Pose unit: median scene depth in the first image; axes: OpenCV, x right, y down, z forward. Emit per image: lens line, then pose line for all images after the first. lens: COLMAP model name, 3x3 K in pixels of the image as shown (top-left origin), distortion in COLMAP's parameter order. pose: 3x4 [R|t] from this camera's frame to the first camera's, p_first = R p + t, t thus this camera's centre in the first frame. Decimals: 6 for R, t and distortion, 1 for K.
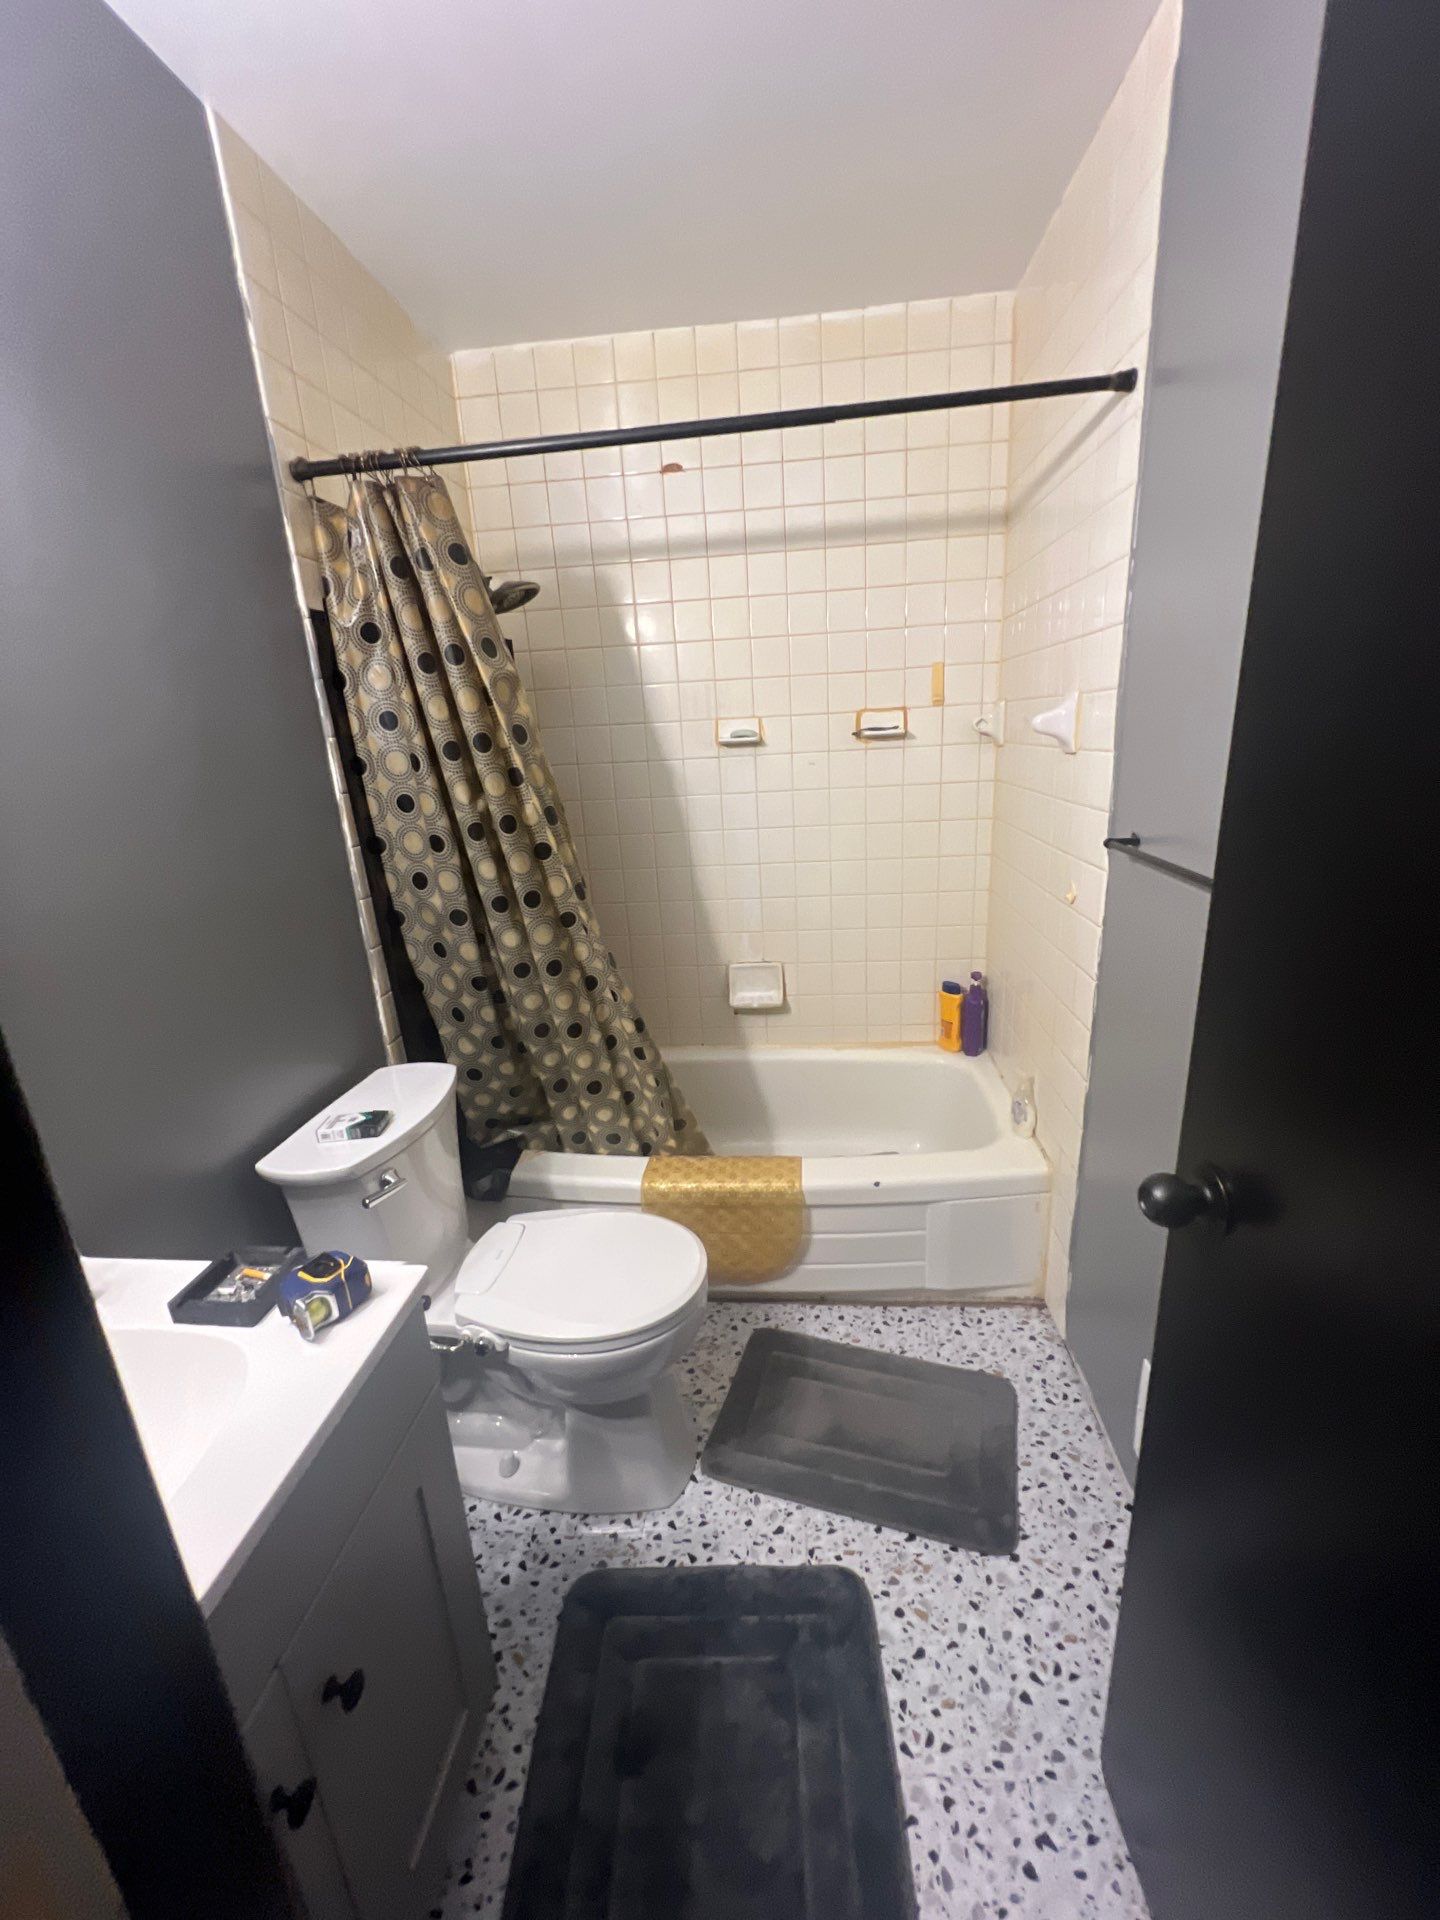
lens RADIAL K [[770.6, 0, 723.1], [0, 770.6, 958.5], [0, 0, 1]] dist [-0.001830, 0.000296]
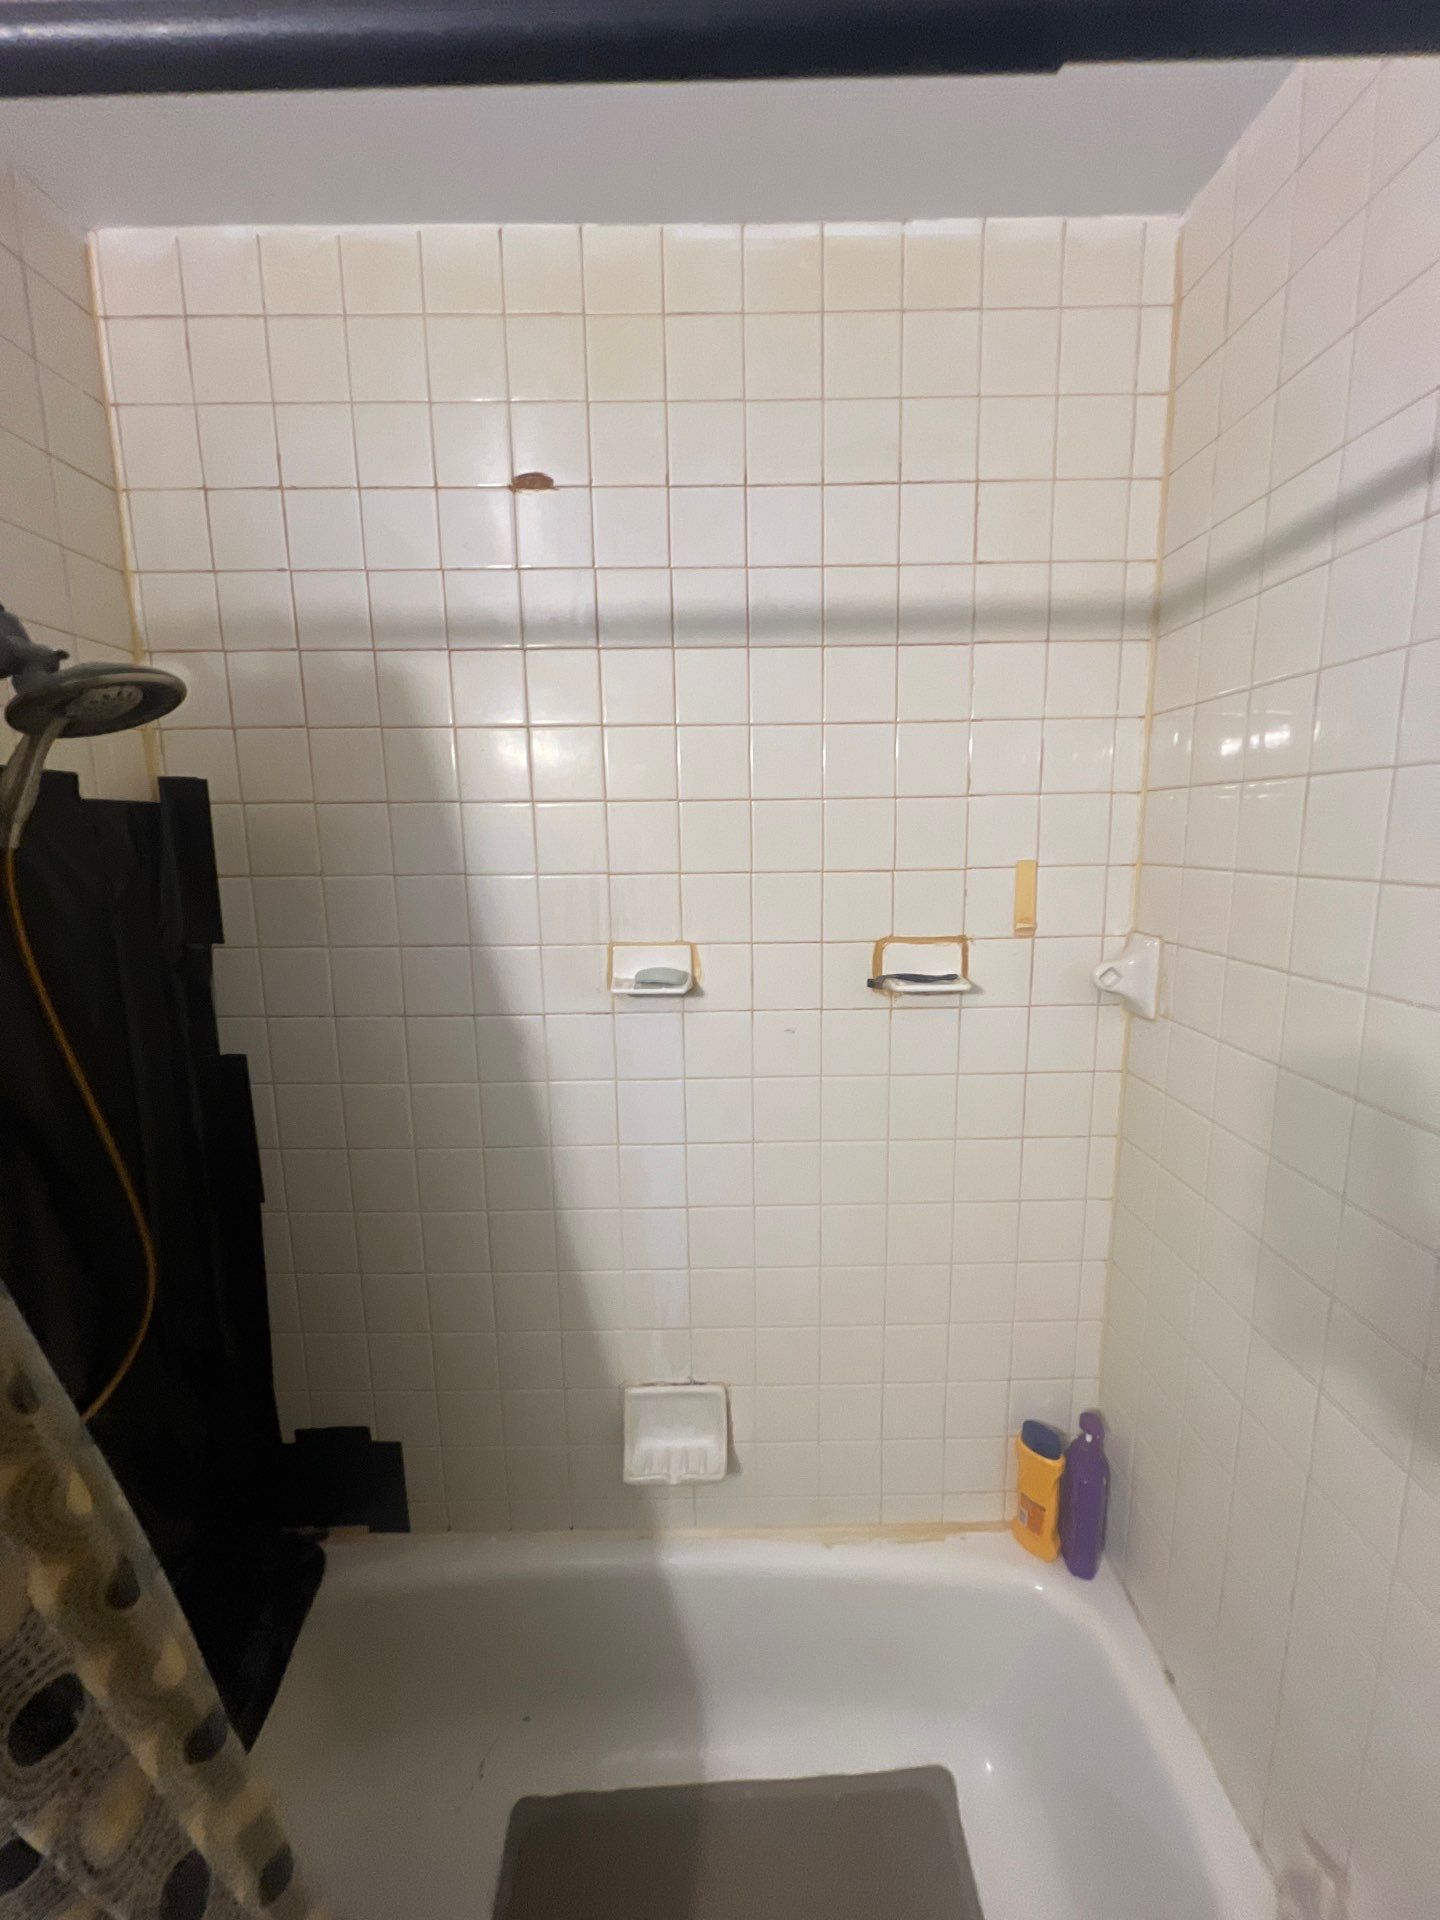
lens RADIAL K [[770.6, 0, 718.8], [0, 770.6, 956.3], [0, 0, 1]] dist [-0.001830, 0.000296]
pose [[0.994761, 0.024521, 0.099240, 0.015450], [-0.011144, 0.991031, -0.133167, -0.273879], [-0.101615, 0.131364, 0.986112, 0.560732]]
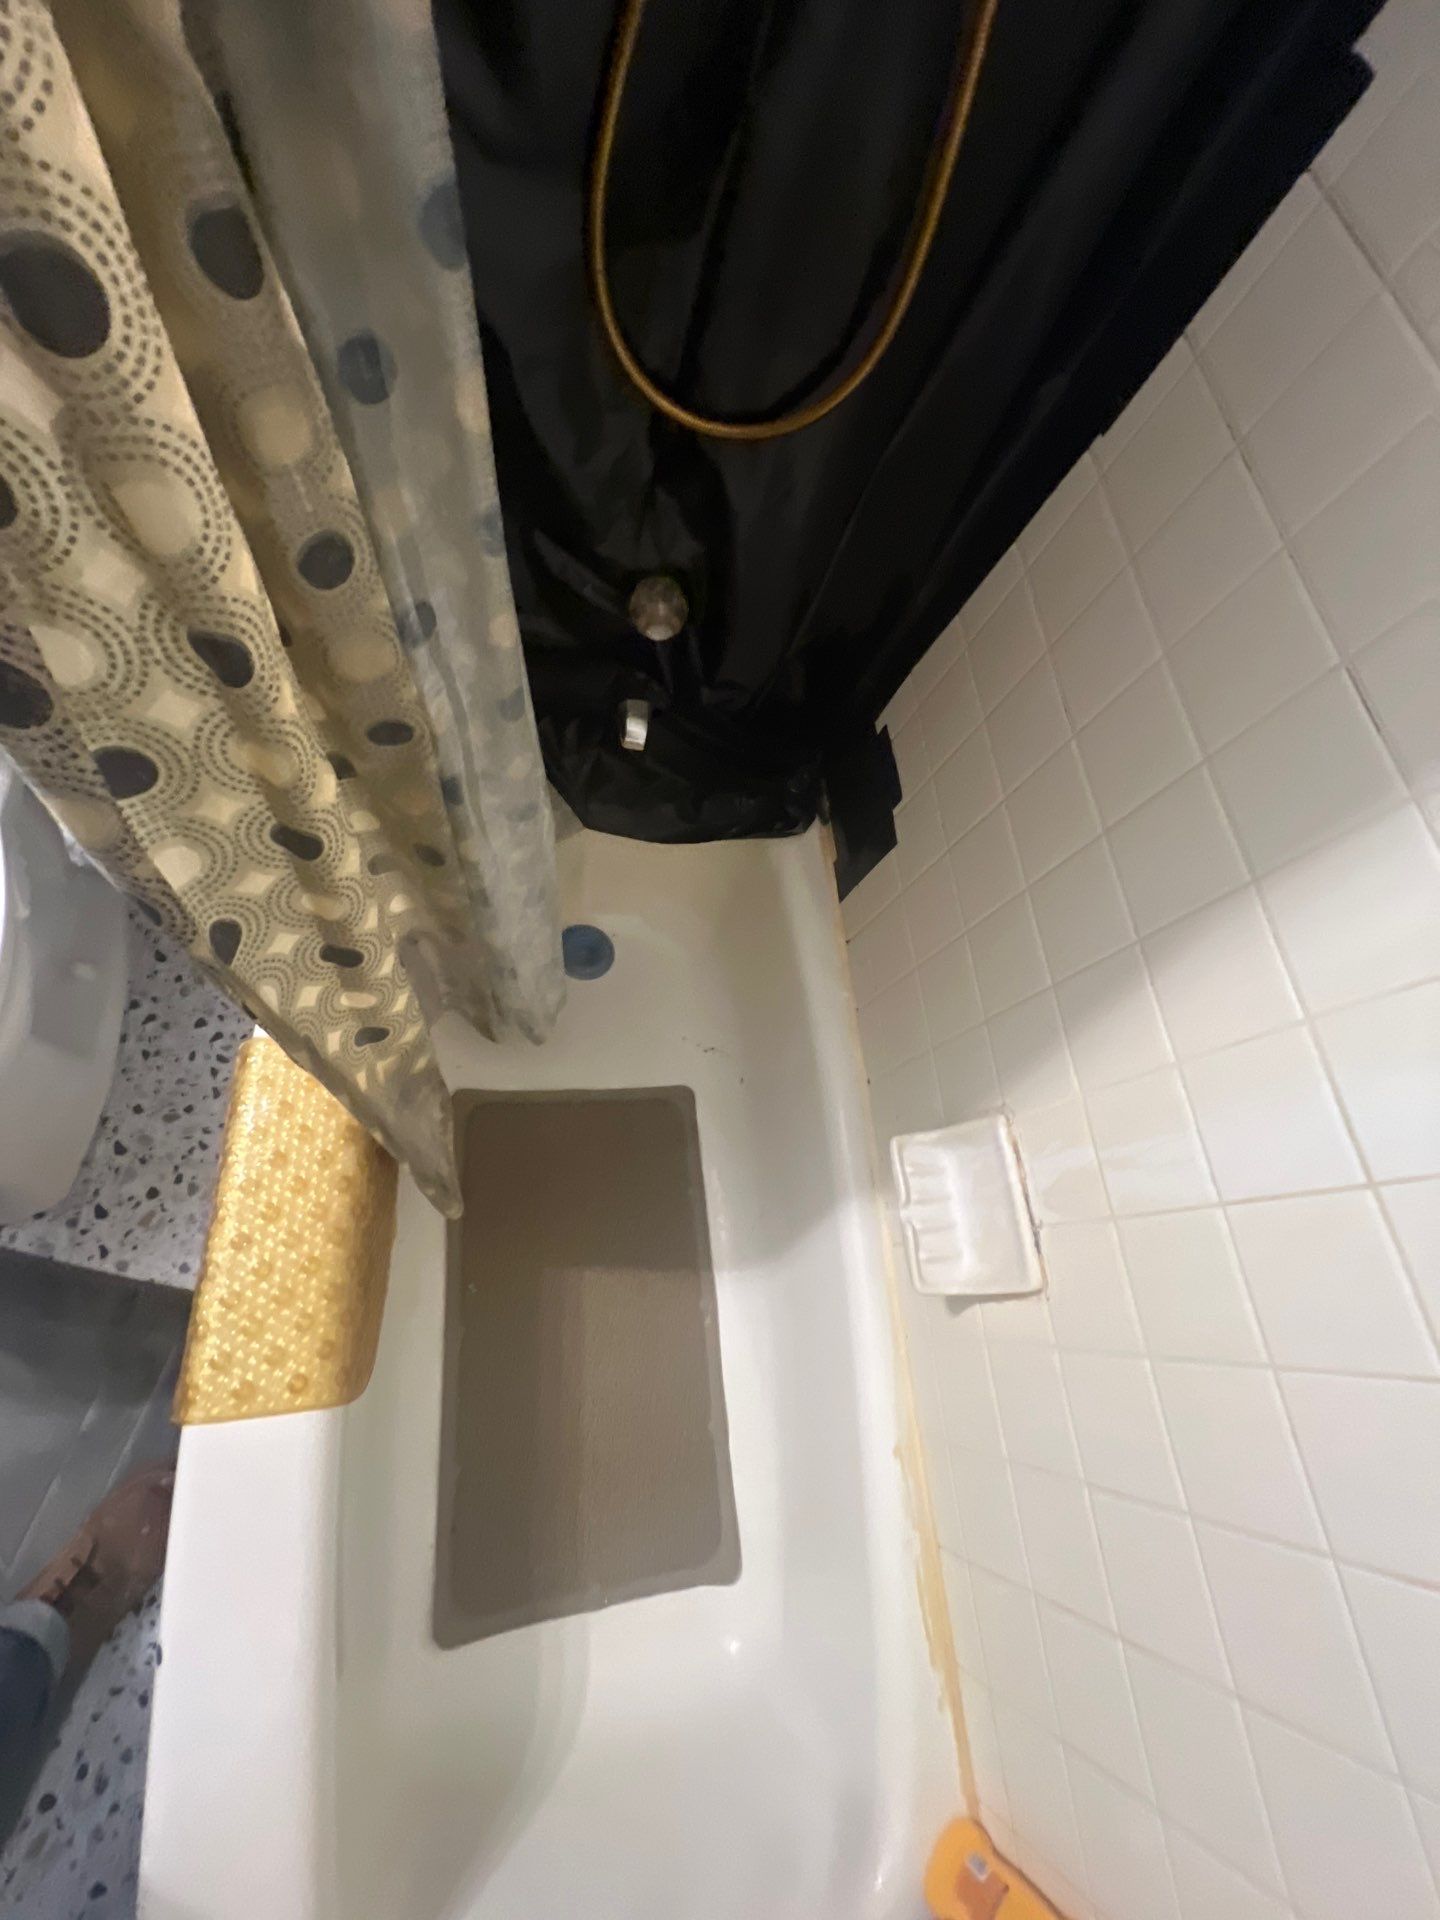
lens RADIAL K [[770.6, 0, 725.0], [0, 770.6, 954.0], [0, 0, 1]] dist [-0.001830, 0.000296]
pose [[0.143644, 0.940434, -0.308140, 0.034985], [-0.579009, 0.332378, 0.744495, -0.240691], [0.802568, 0.071474, 0.592264, 0.907526]]
